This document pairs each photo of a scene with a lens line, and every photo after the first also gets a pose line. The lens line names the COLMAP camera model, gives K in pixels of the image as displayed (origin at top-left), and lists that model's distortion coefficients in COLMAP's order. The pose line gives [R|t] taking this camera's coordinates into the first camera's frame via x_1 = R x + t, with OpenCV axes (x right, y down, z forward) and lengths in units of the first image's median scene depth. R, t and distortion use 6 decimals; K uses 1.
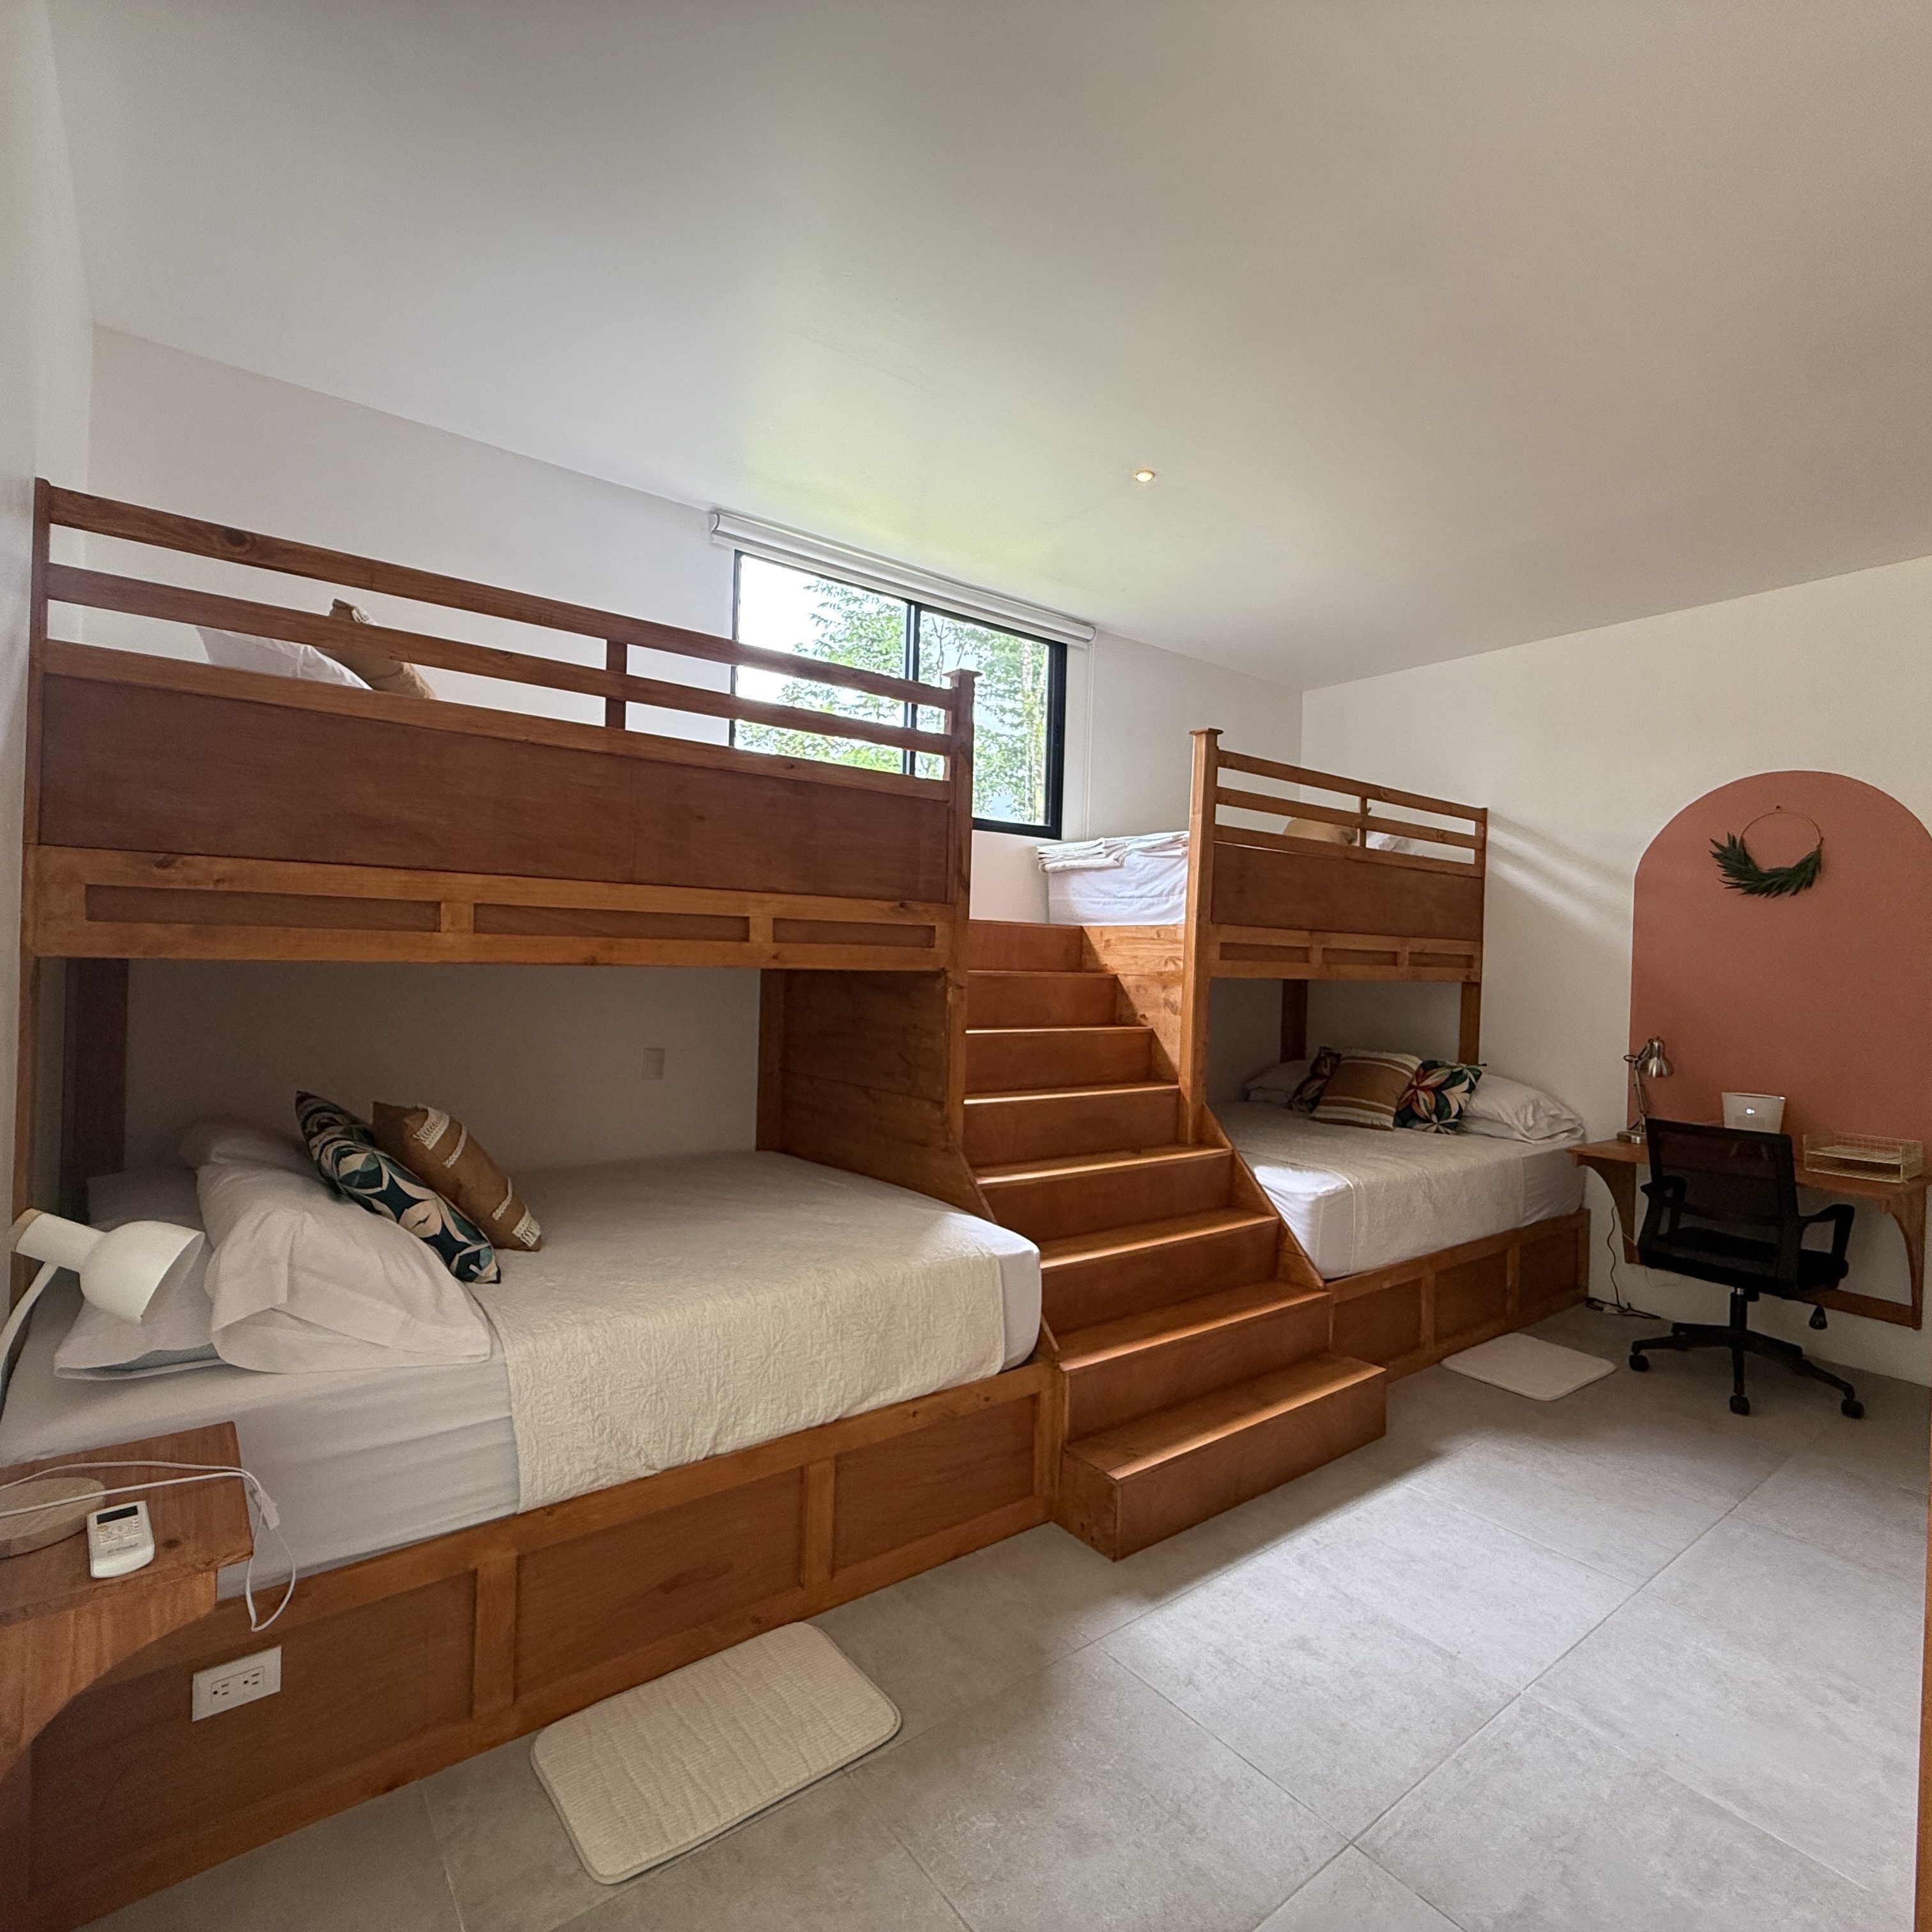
lens RADIAL K [[1027.8, 0, 966.0], [0, 1027.8, 966.0], [0, 0, 1]] dist [0.000769, -0.000180]
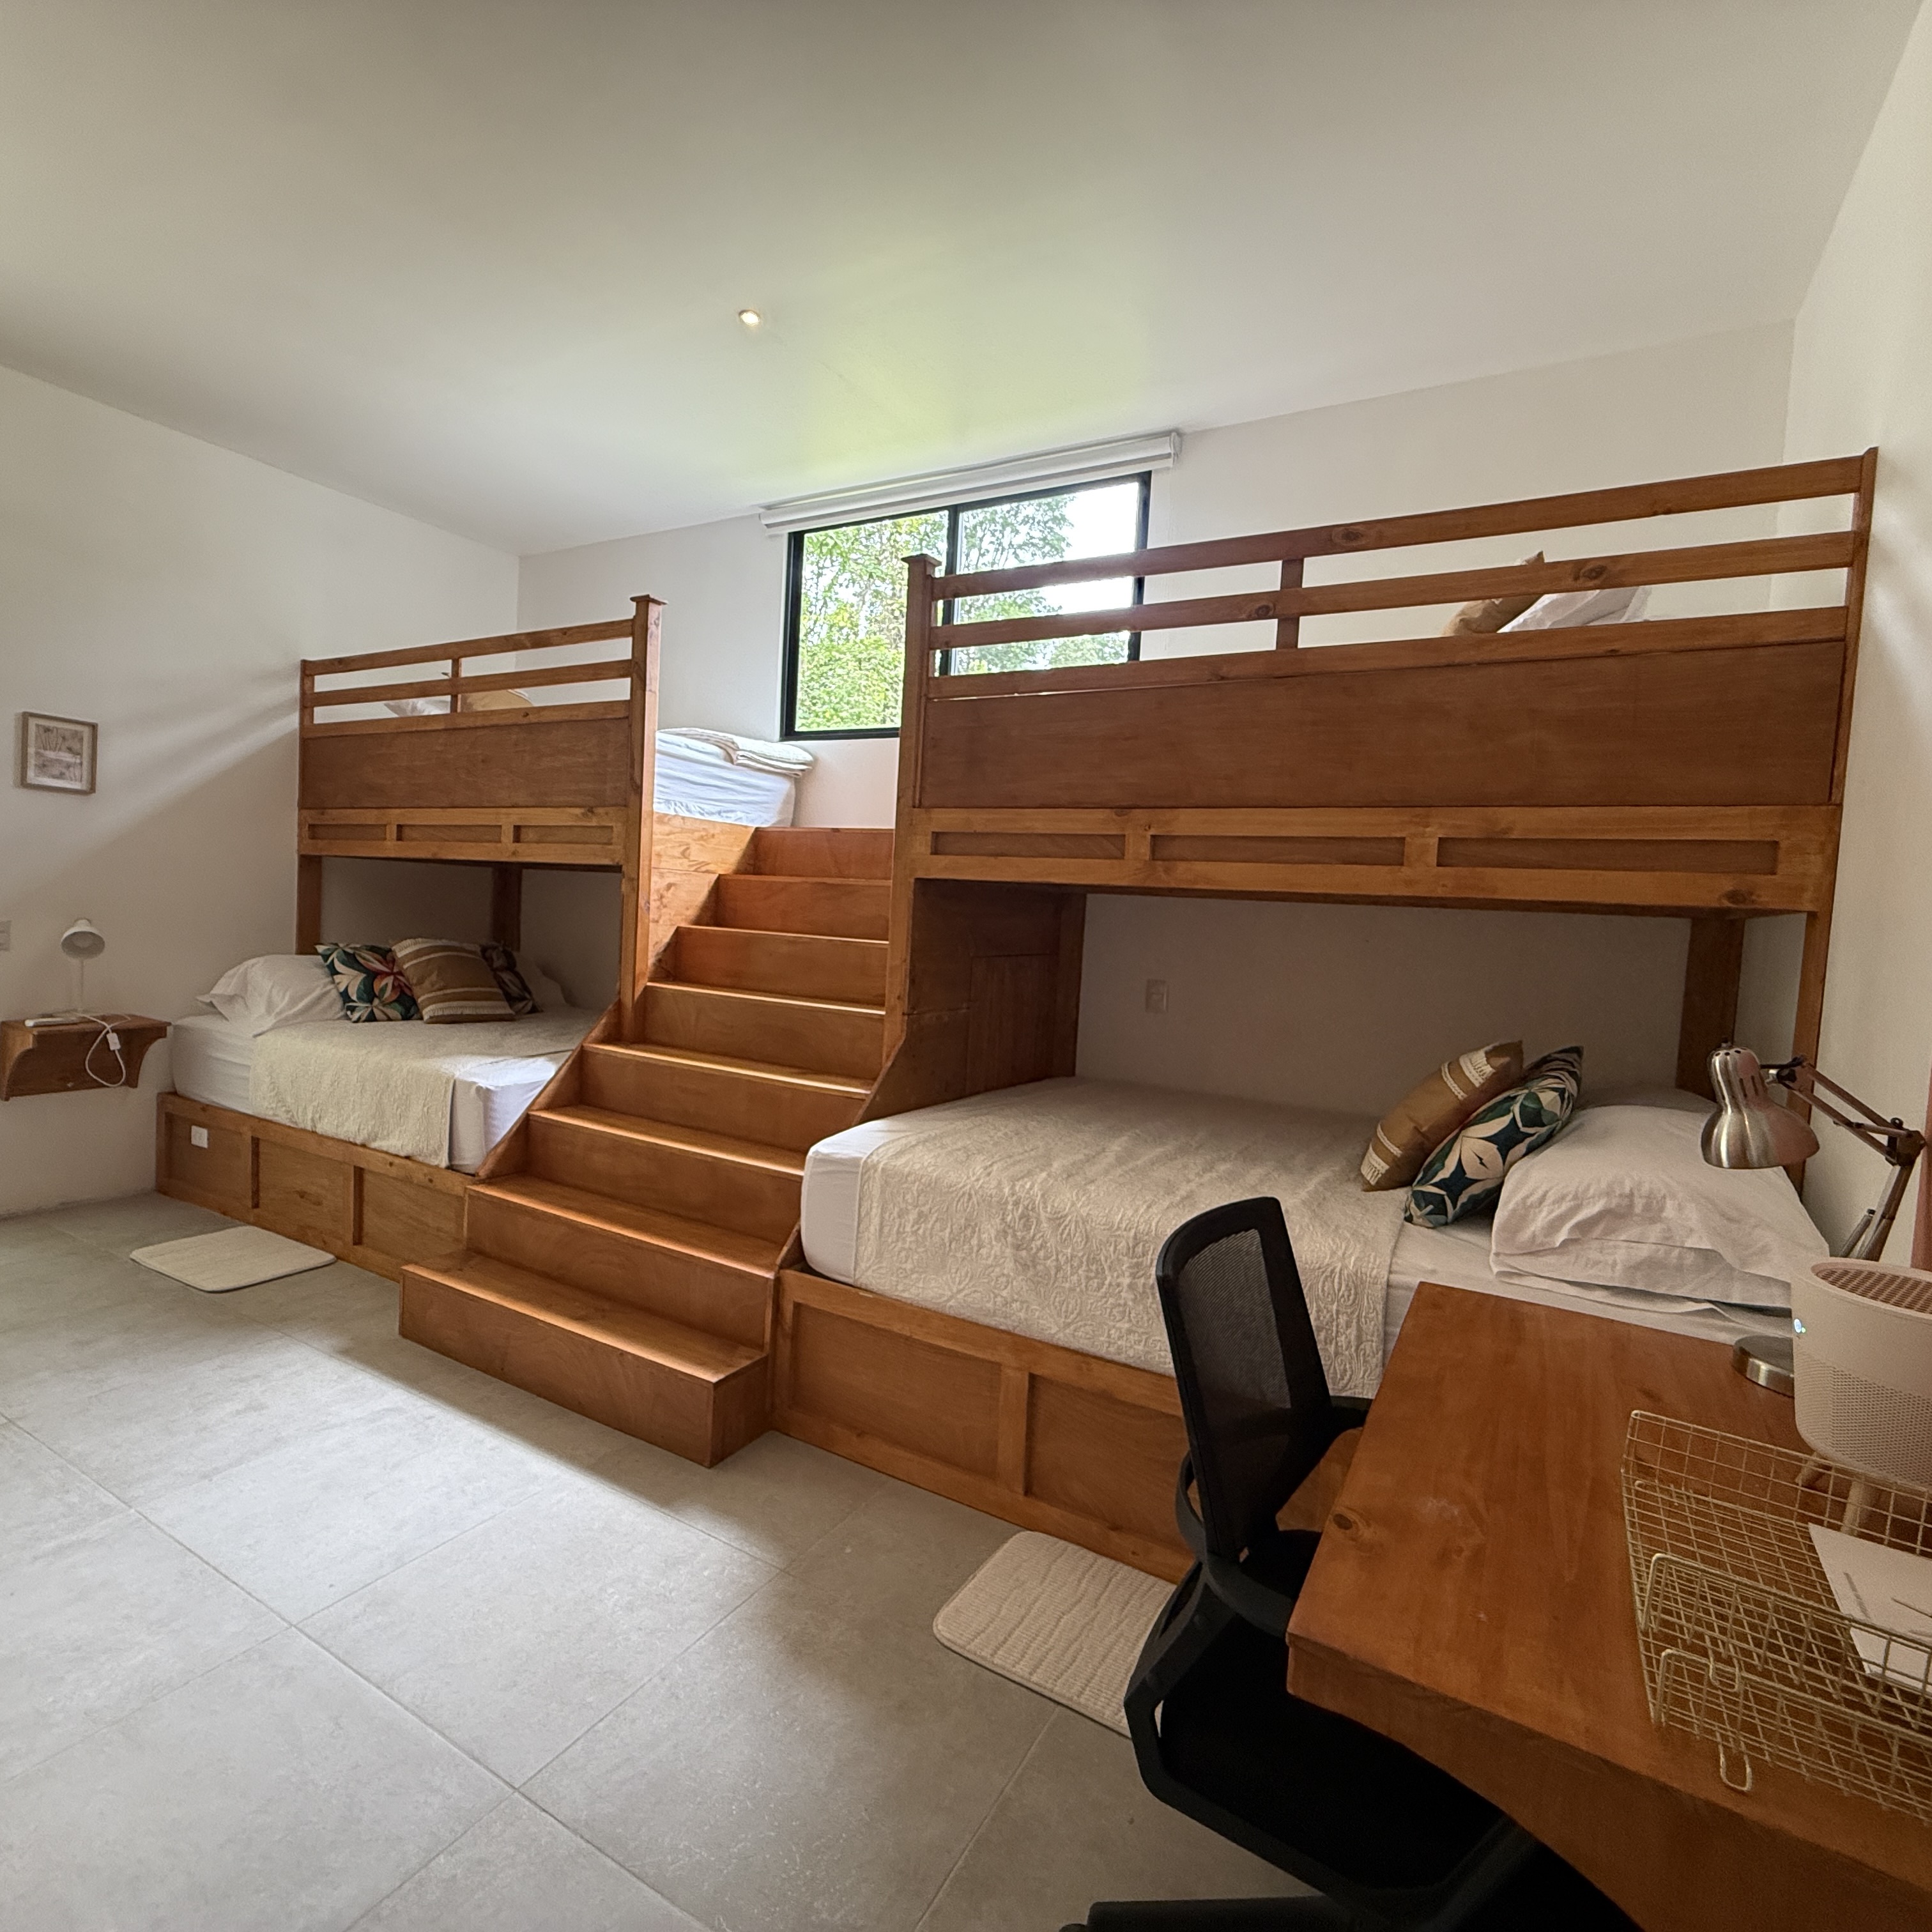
lens RADIAL K [[1033.1, 0, 964.0], [0, 1033.1, 934.6], [0, 0, 1]] dist [0.002644, 0.001977]
pose [[0.383388, 0.044199, -0.922529, 1.267837], [-0.026429, 0.998970, 0.036878, 0.032238], [0.923209, 0.010243, 0.384161, 0.948001]]
